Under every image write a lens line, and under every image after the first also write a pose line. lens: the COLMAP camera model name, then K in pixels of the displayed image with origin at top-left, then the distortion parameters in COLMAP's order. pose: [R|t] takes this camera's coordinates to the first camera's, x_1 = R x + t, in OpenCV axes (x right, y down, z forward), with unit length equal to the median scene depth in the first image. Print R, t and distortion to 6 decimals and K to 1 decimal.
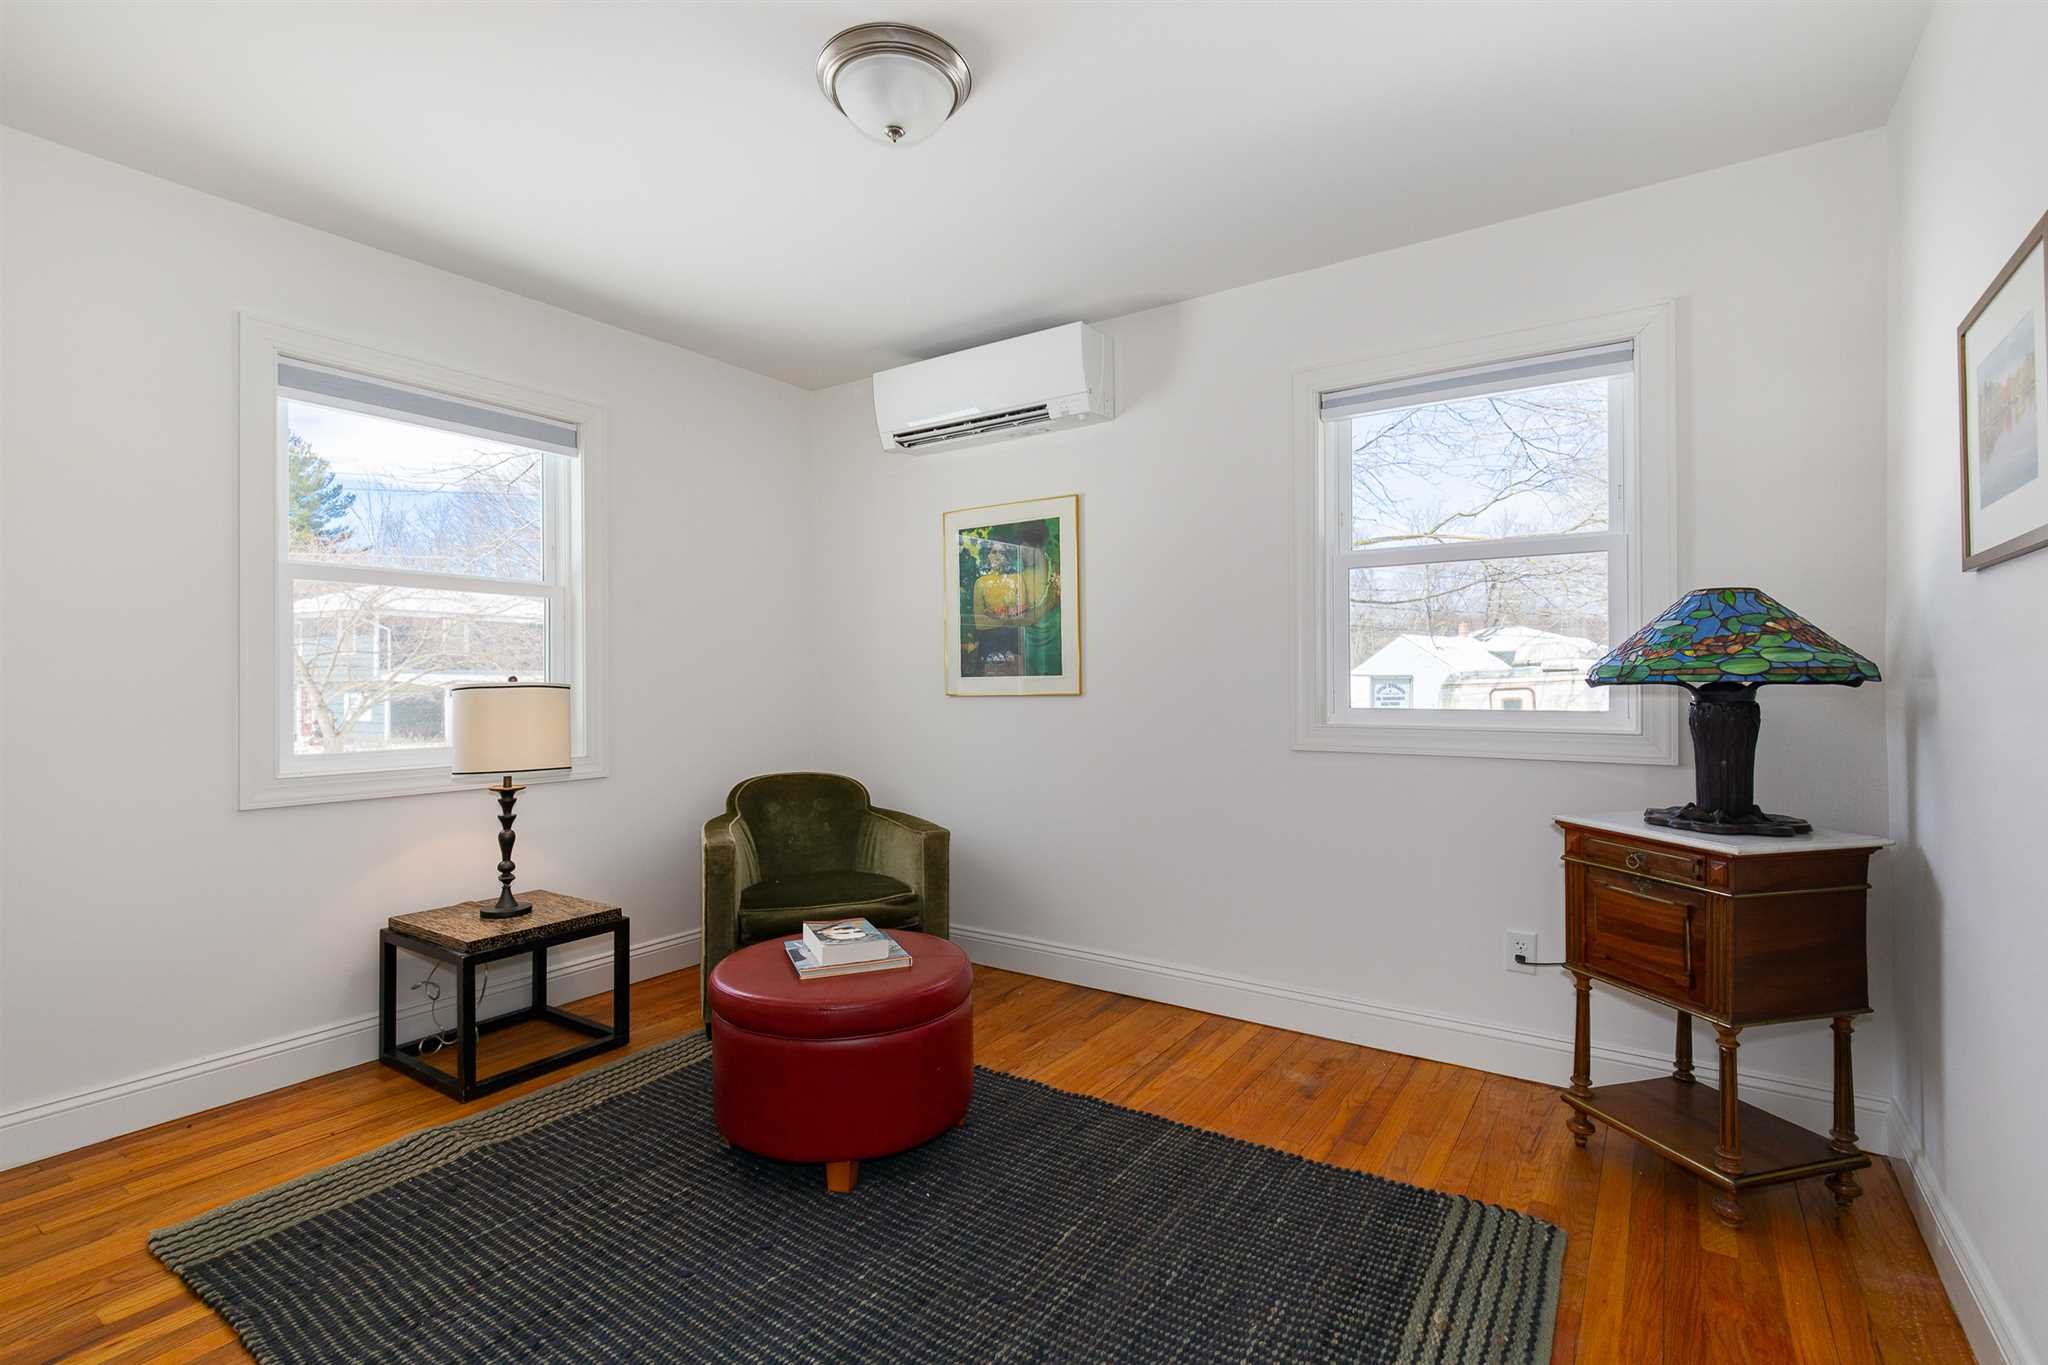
lens RADIAL K [[931.0, 0, 1017.3], [0, 931.0, 671.7], [0, 0, 1]] dist [0.002774, -0.000206]
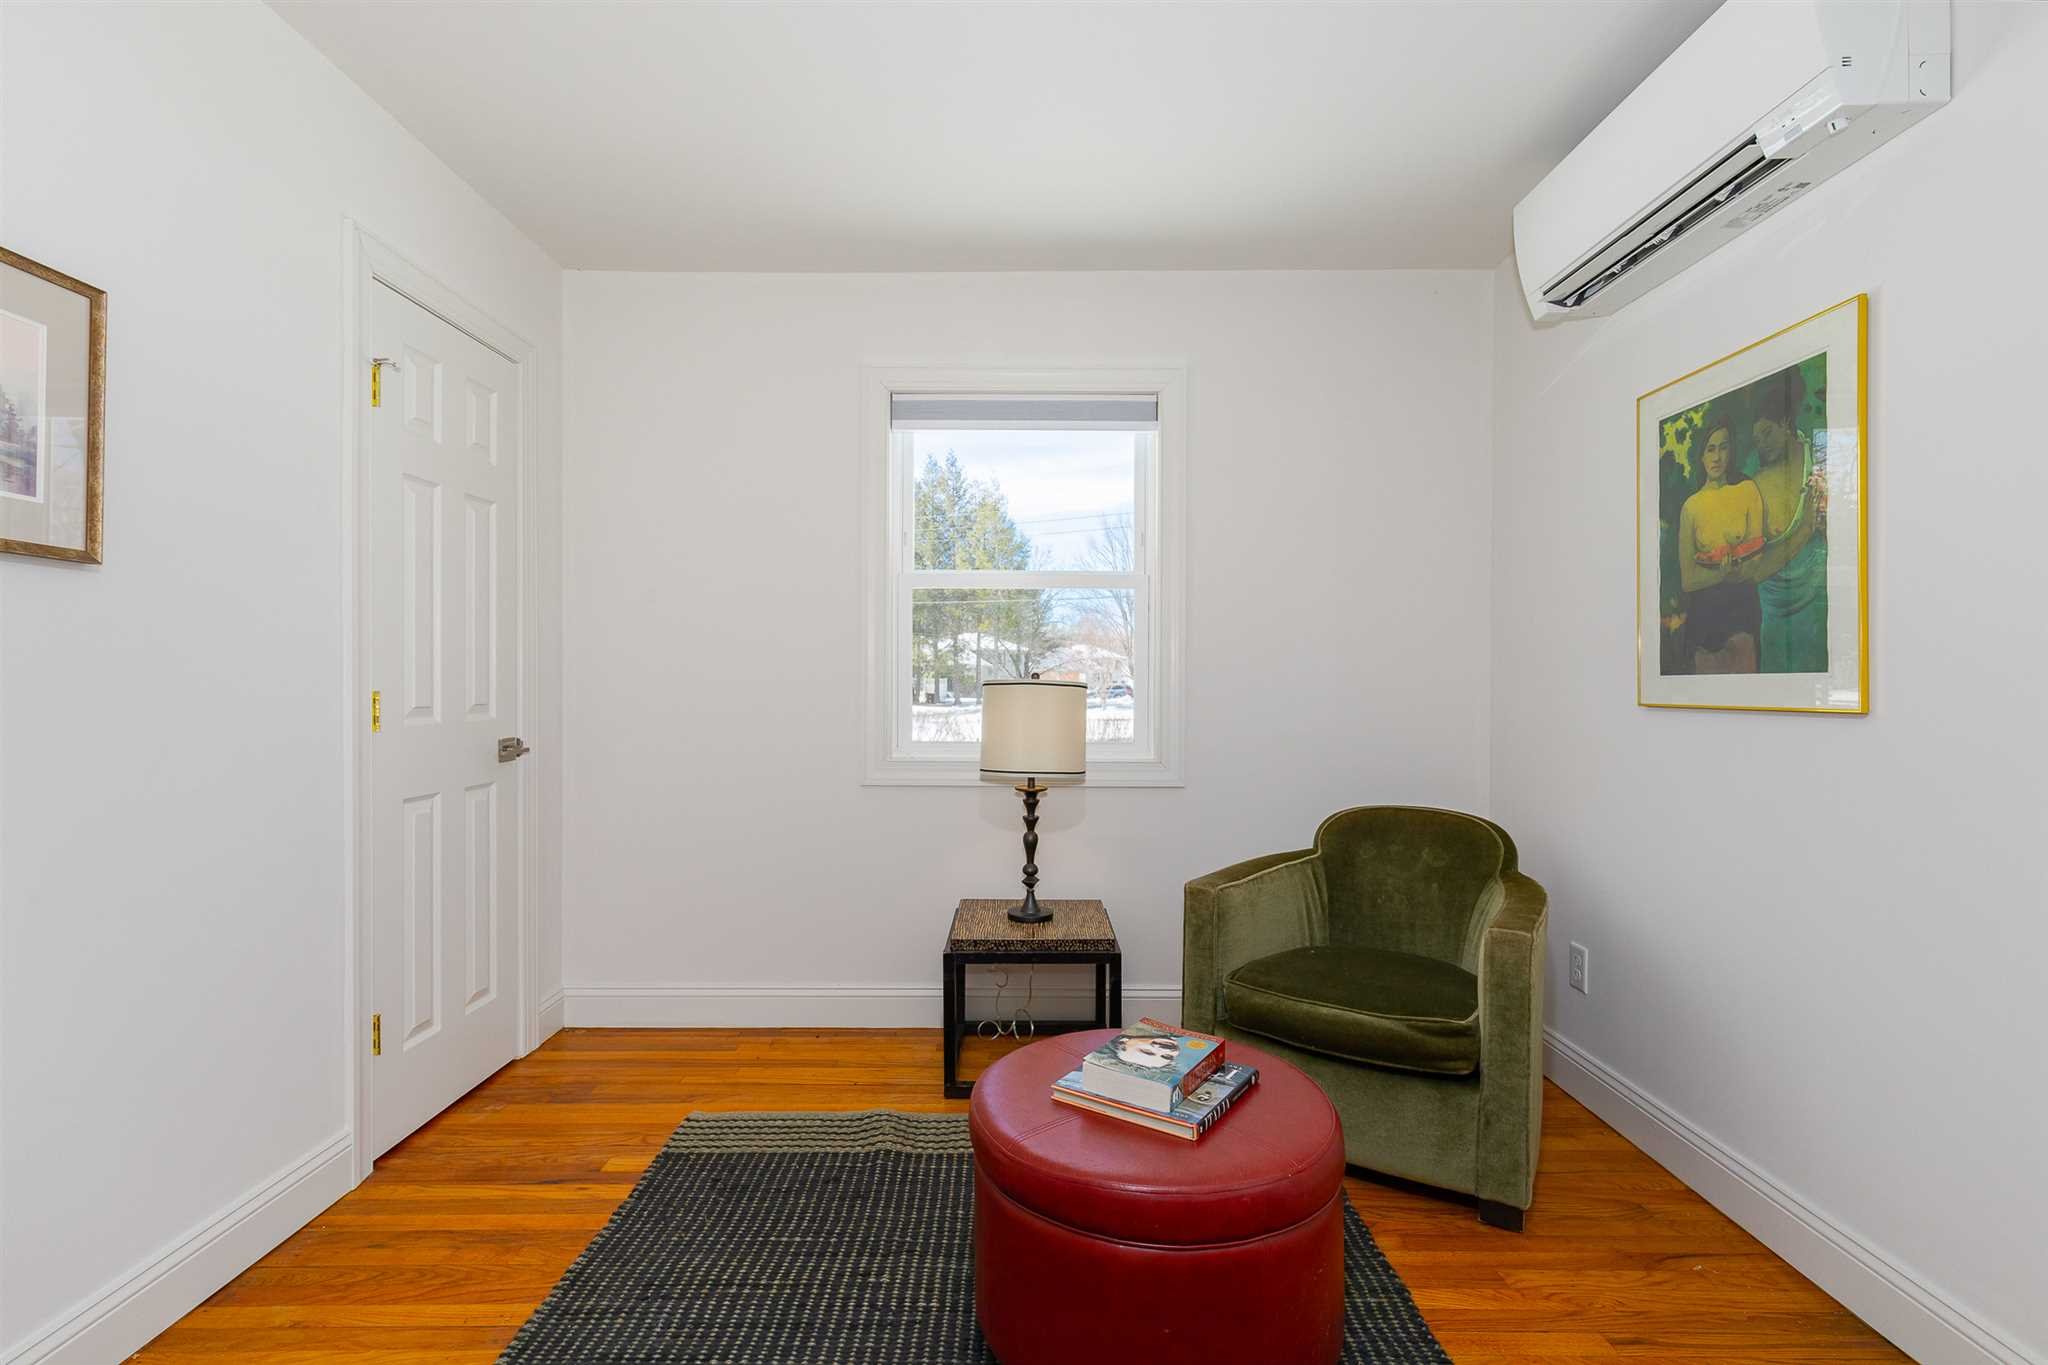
lens RADIAL K [[970.1, 0, 1024.0], [0, 970.1, 682.5], [0, 0, 1]] dist [0.022310, -0.021743]
pose [[0.566766, 0.008962, -0.823830, 0.273104], [0.002498, 0.999918, 0.012596, 0.001980], [0.823875, -0.009197, 0.566697, 0.418482]]
